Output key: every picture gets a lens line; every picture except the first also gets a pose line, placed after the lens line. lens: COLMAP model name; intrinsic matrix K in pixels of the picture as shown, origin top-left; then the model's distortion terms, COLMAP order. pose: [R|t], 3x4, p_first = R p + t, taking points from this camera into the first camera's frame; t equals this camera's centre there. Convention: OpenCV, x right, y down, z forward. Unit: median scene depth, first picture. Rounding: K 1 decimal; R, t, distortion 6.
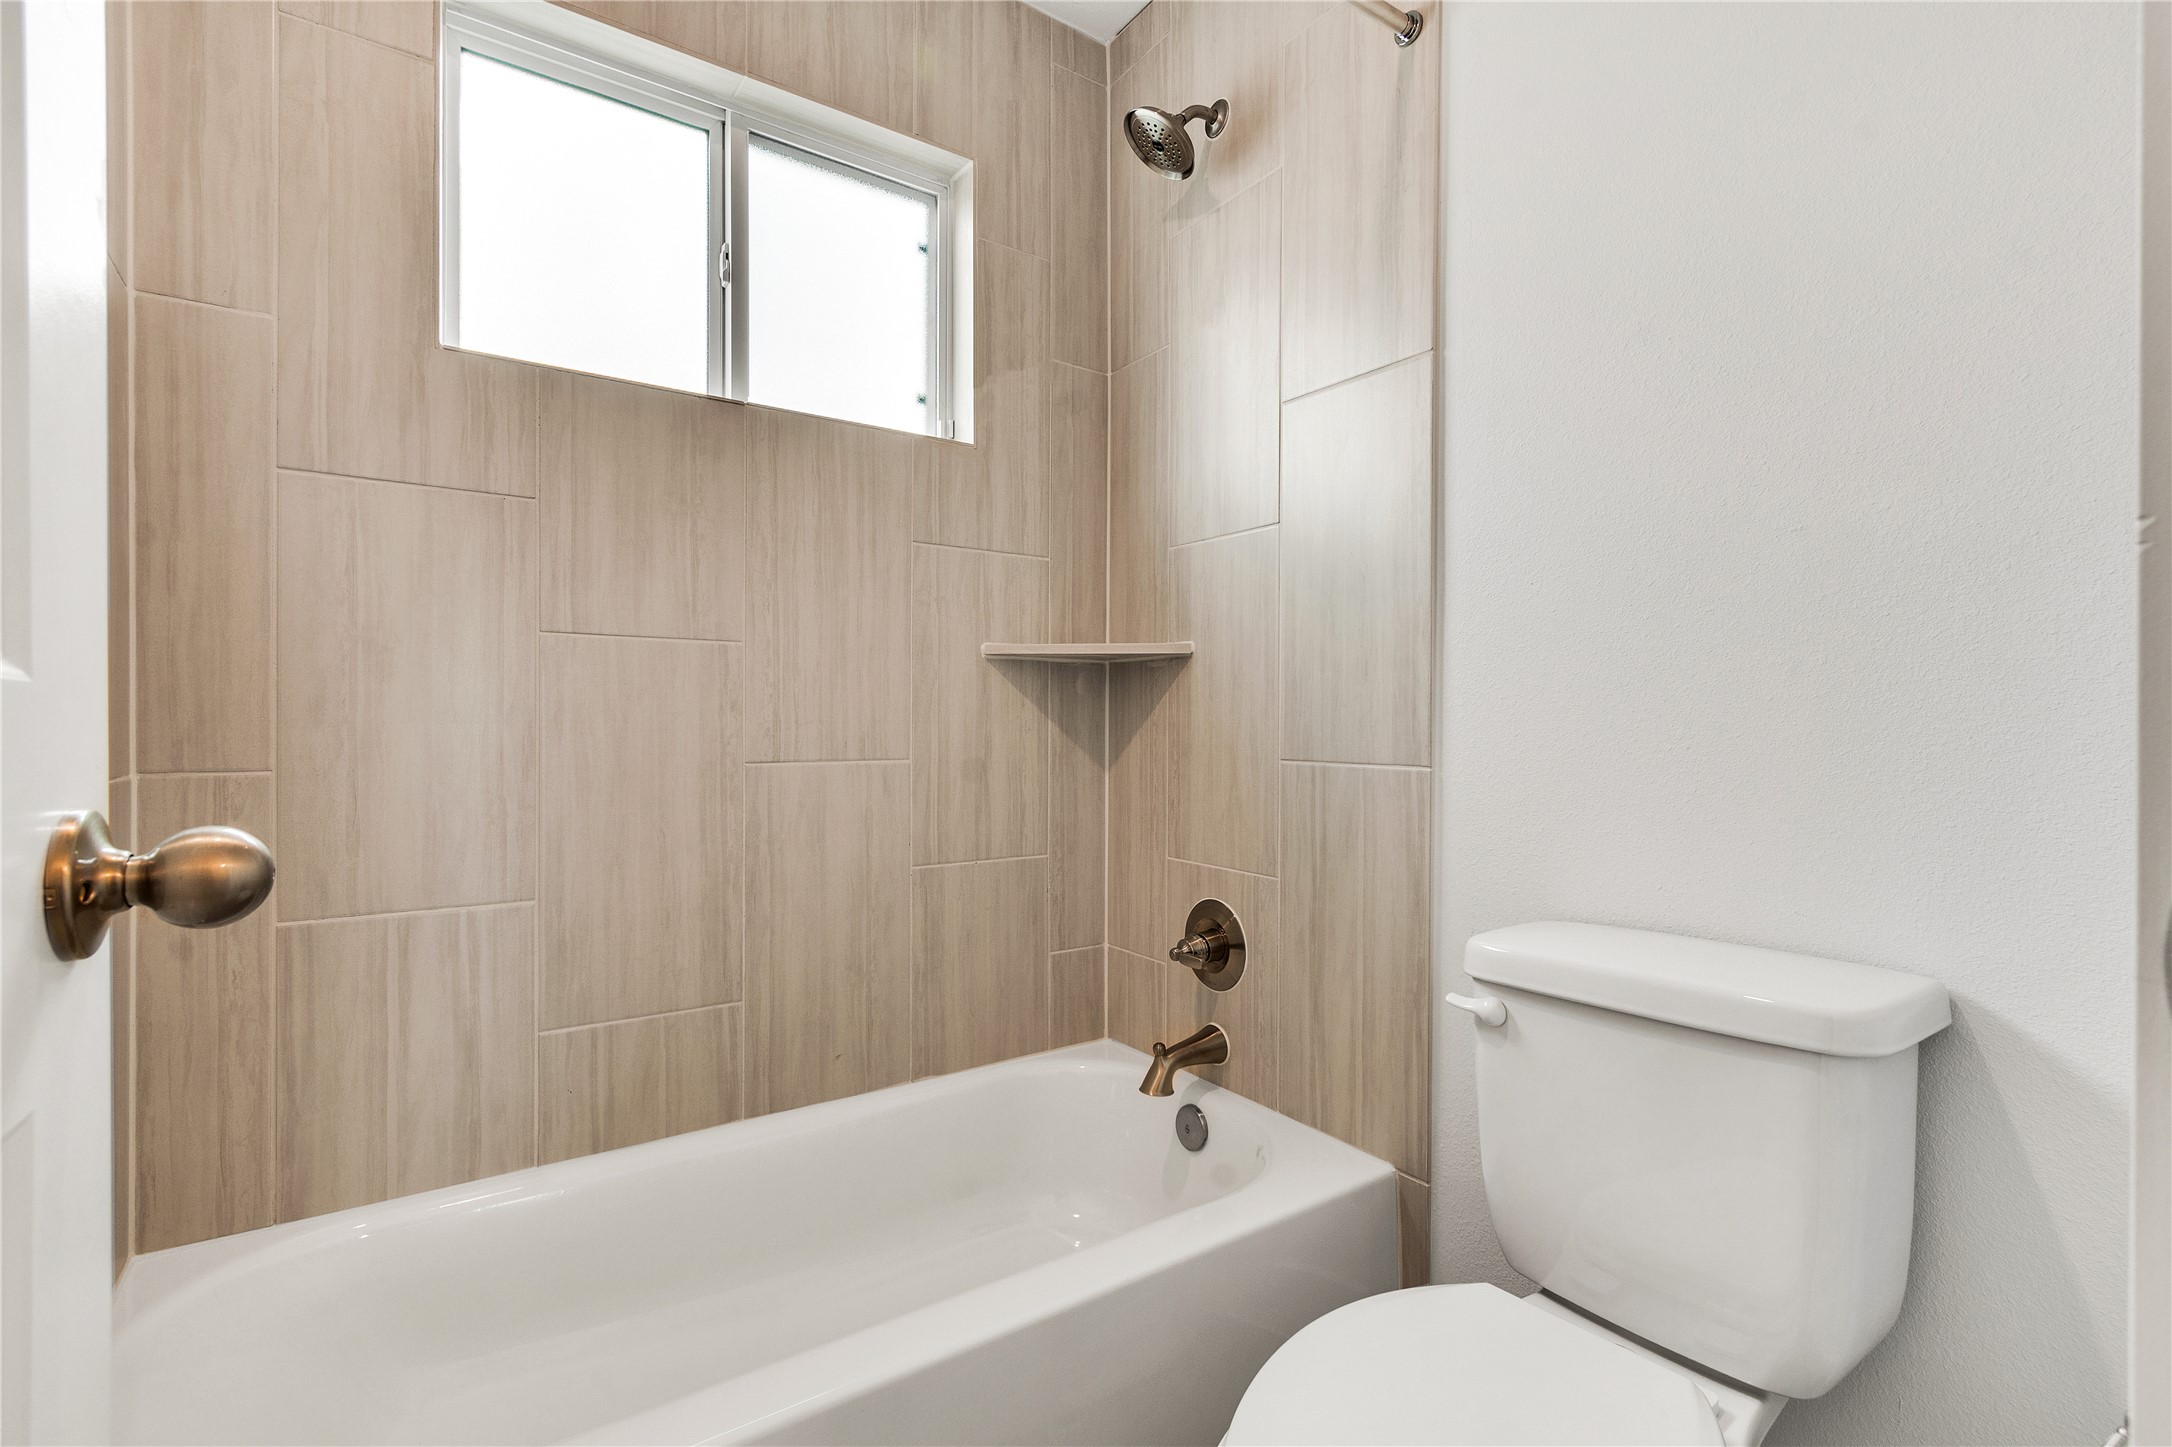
lens RADIAL K [[992.9, 0, 1093.6], [0, 992.9, 726.1], [0, 0, 1]] dist [-0.002344, -0.001518]
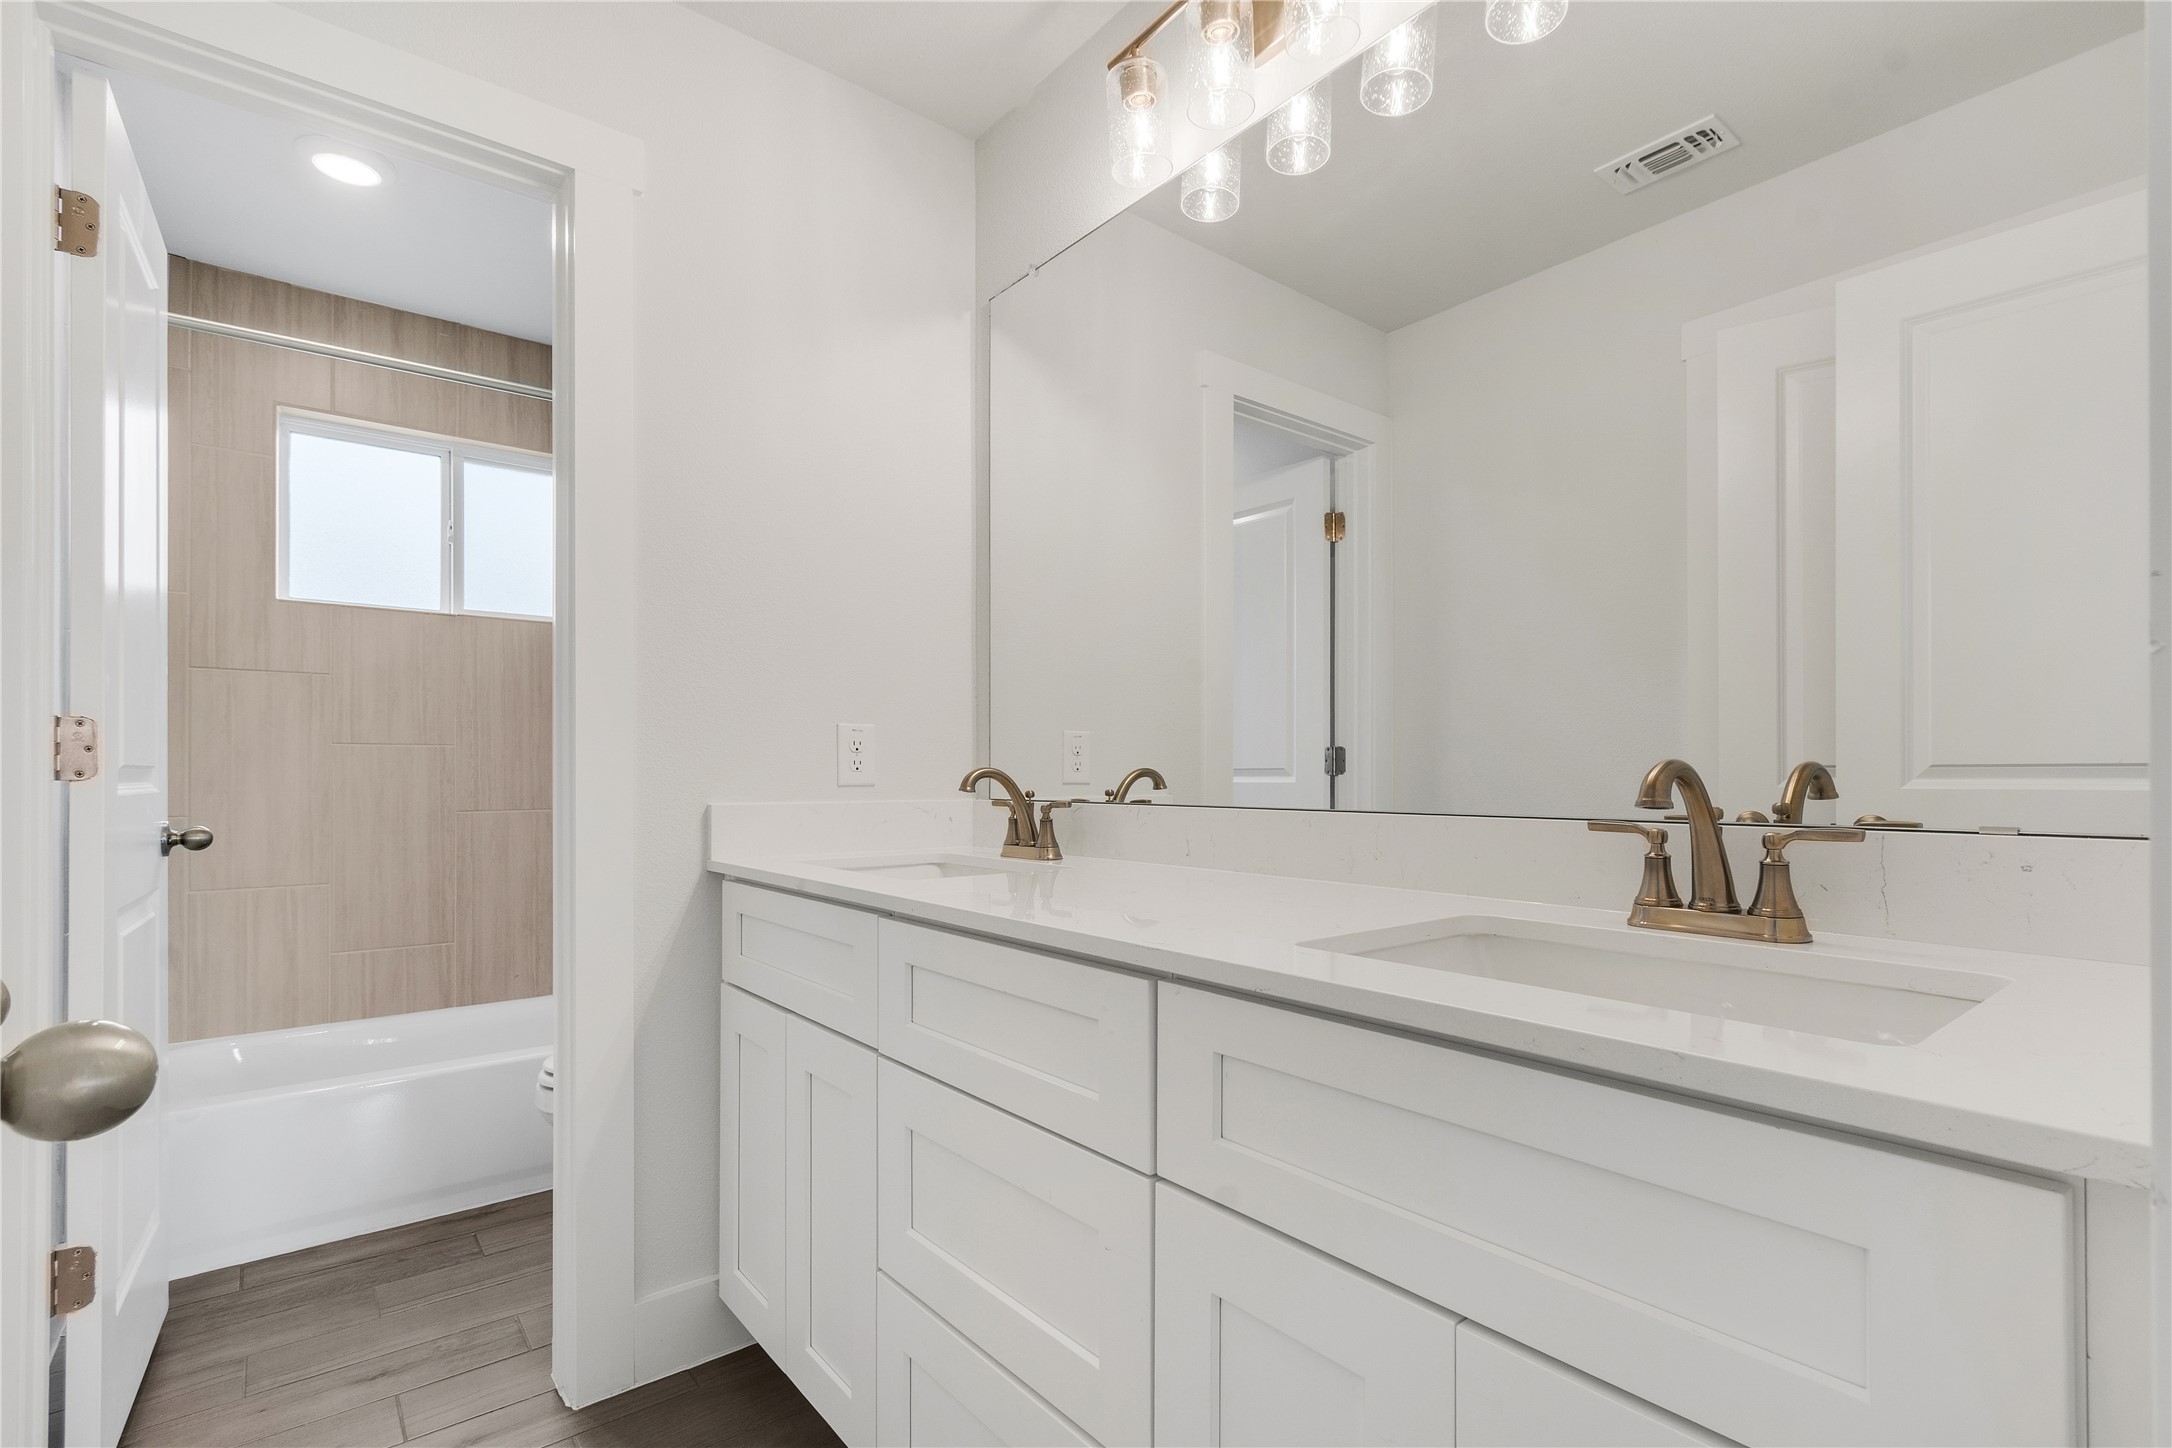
lens RADIAL K [[992.9, 0, 1095.2], [0, 992.9, 761.9], [0, 0, 1]] dist [-0.002344, -0.001518]
pose [[0.996013, -0.008229, 0.088832, 0.717631], [0.009537, 0.999852, -0.014304, -0.018359], [-0.088701, 0.015094, 0.995944, -1.006675]]
